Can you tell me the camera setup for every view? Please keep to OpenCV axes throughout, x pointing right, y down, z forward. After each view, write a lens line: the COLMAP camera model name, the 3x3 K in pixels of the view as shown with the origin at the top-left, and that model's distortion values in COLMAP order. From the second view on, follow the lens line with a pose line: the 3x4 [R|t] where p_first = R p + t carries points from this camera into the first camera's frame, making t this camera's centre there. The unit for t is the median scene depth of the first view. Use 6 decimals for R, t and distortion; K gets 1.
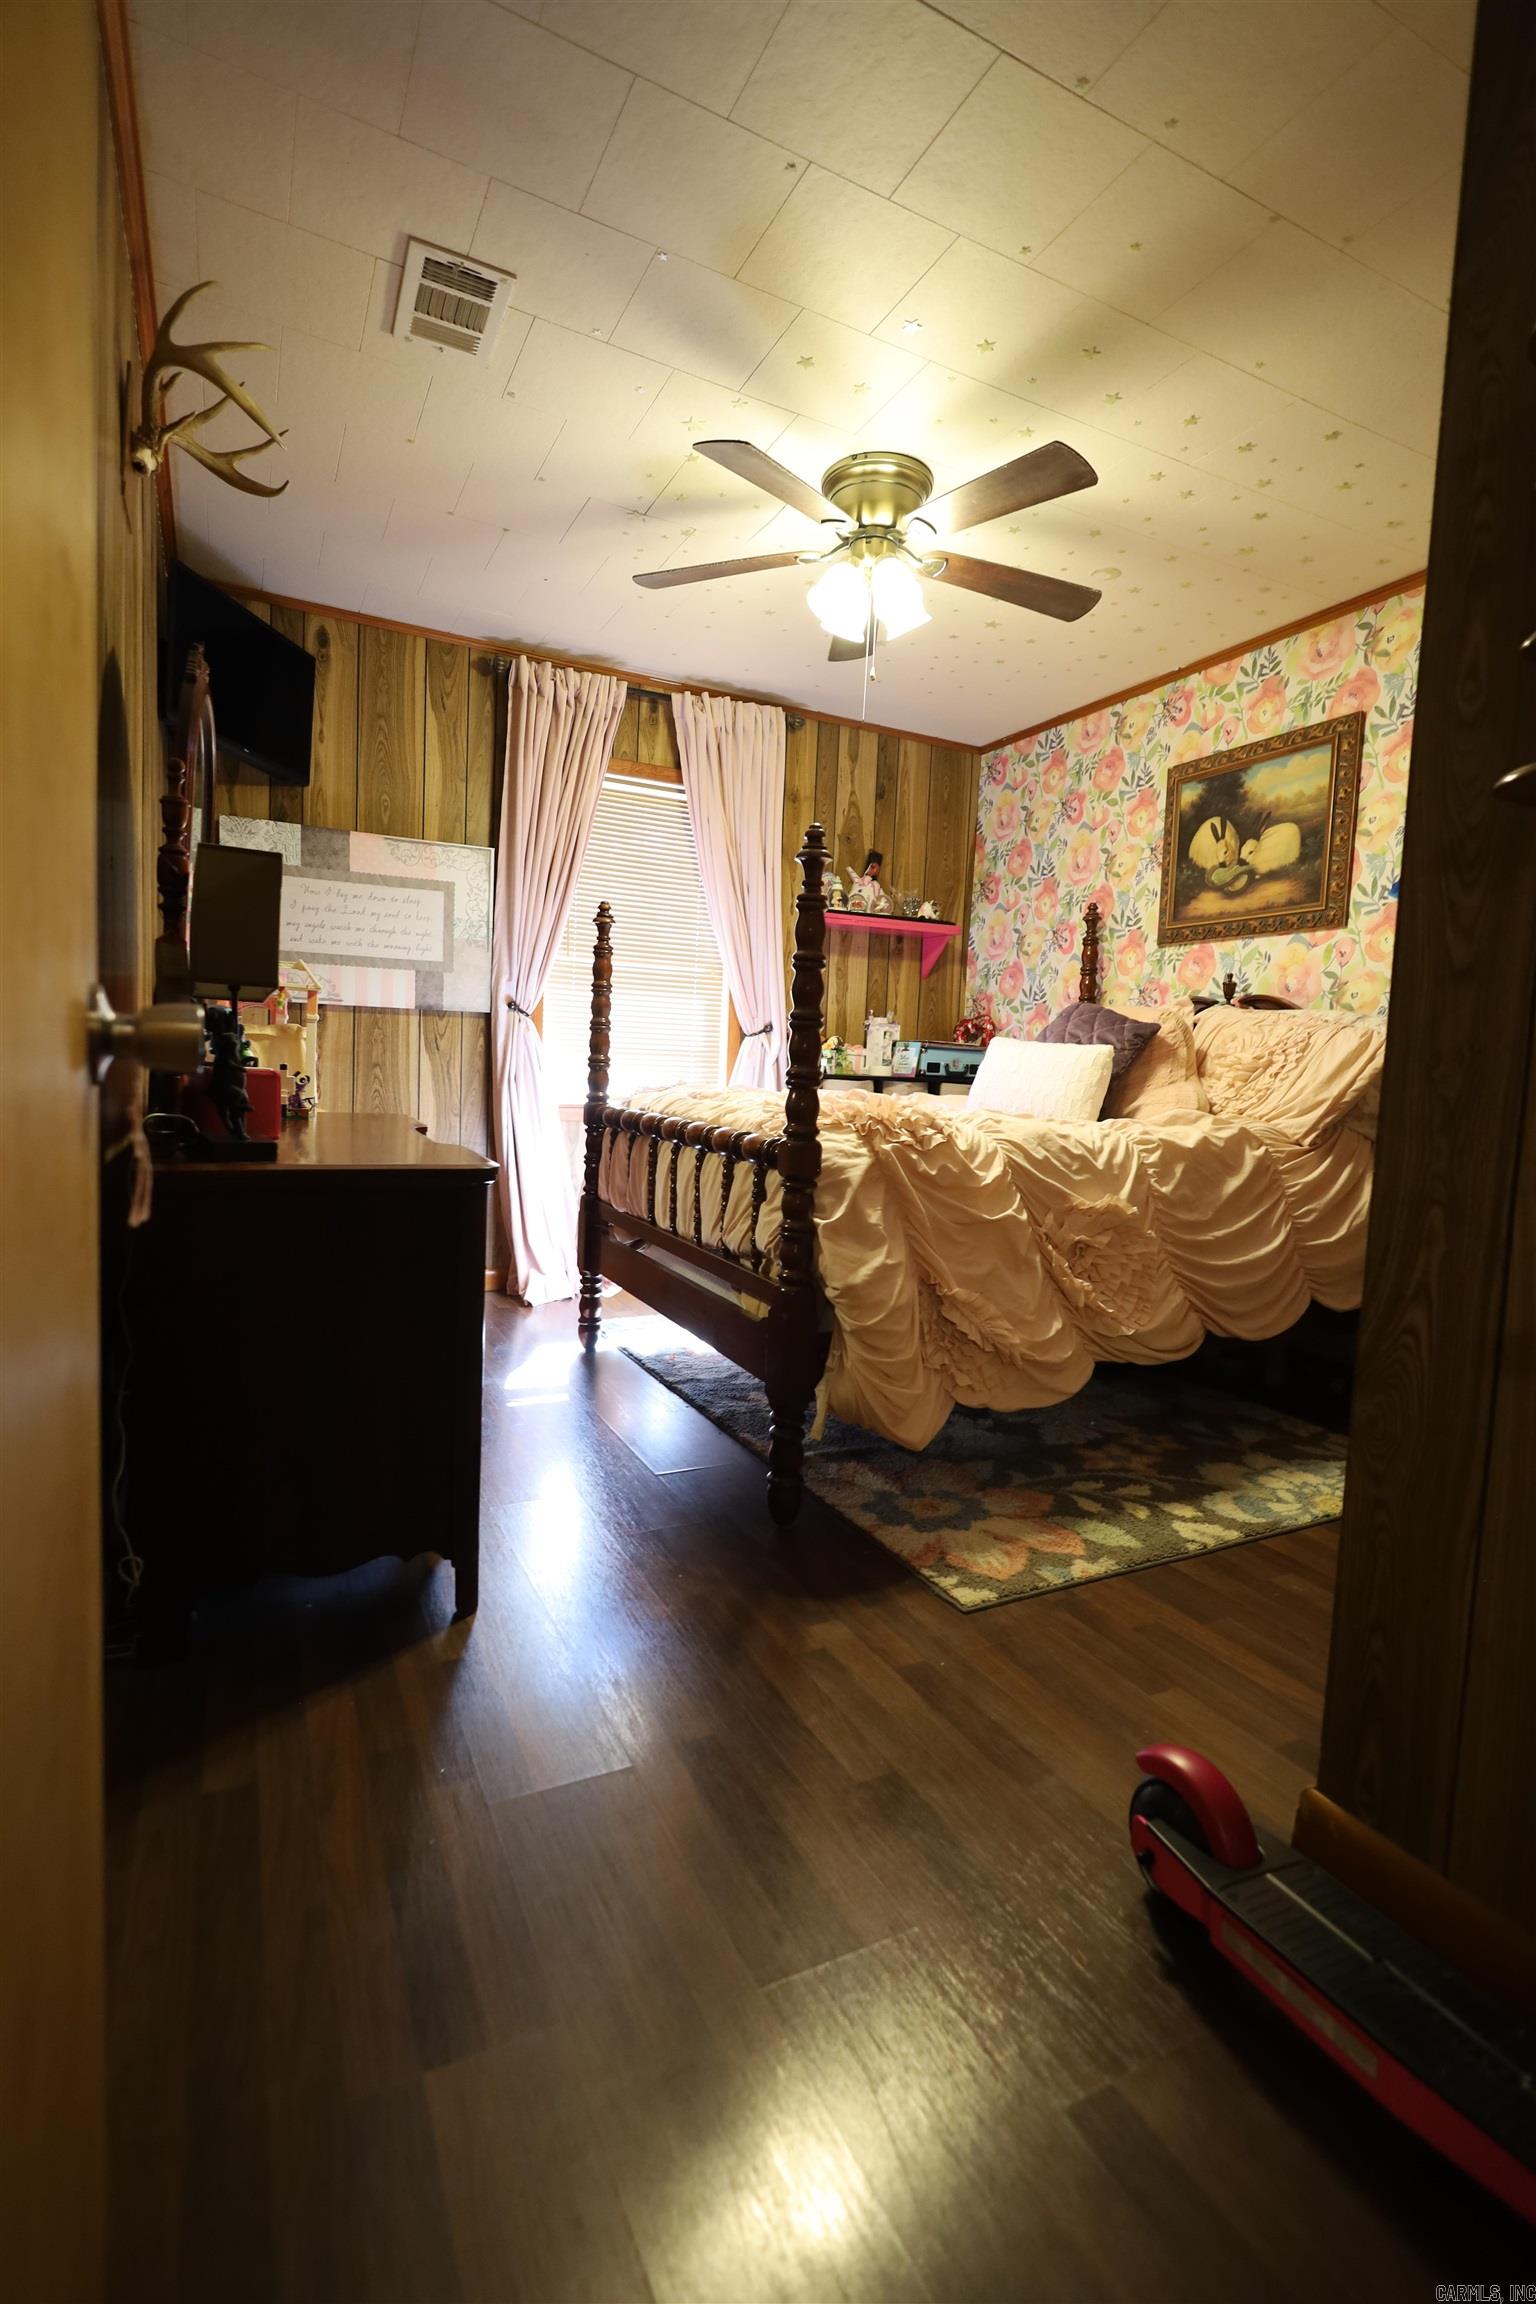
lens RADIAL K [[1064.8, 0, 768.1], [0, 1064.8, 1152.6], [0, 0, 1]] dist [-0.003159, -0.000210]
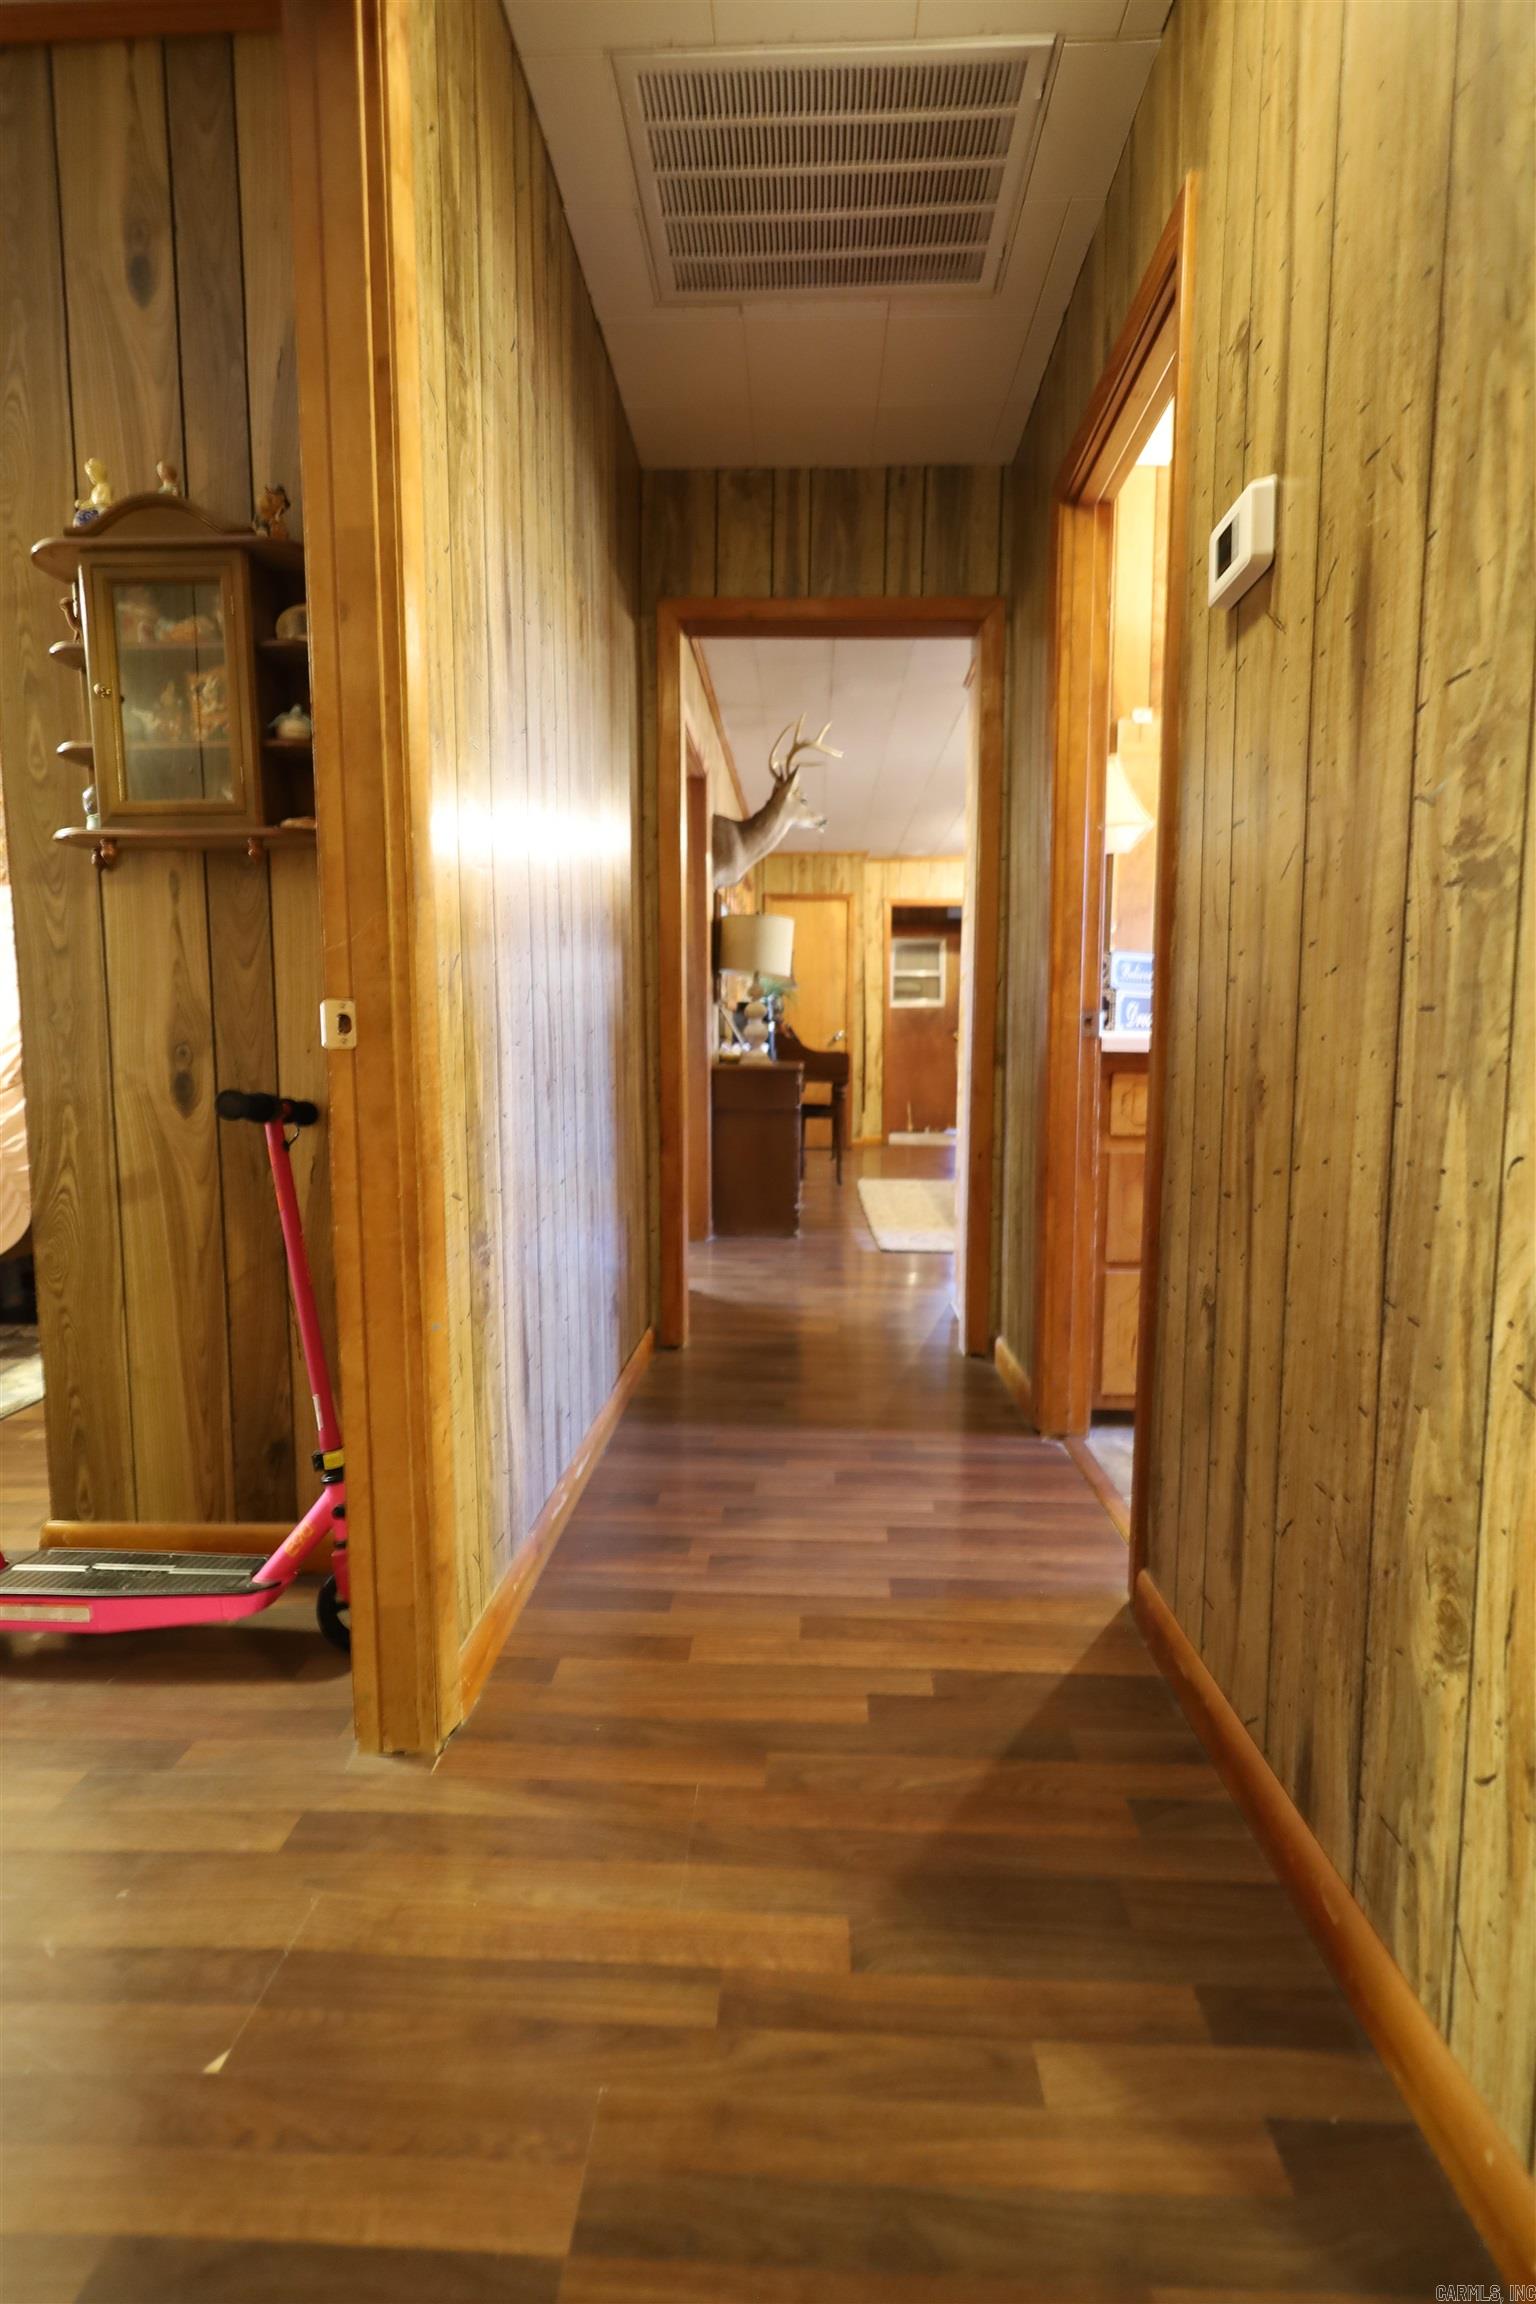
lens RADIAL K [[1209.4, 0, 763.2], [0, 1209.4, 1160.4], [0, 0, 1]] dist [-0.010869, -0.000154]
pose [[0.478513, -0.140129, 0.866827, -0.395226], [0.093561, 0.989701, 0.108344, 0.034710], [-0.873082, 0.029257, 0.486695, -0.695149]]
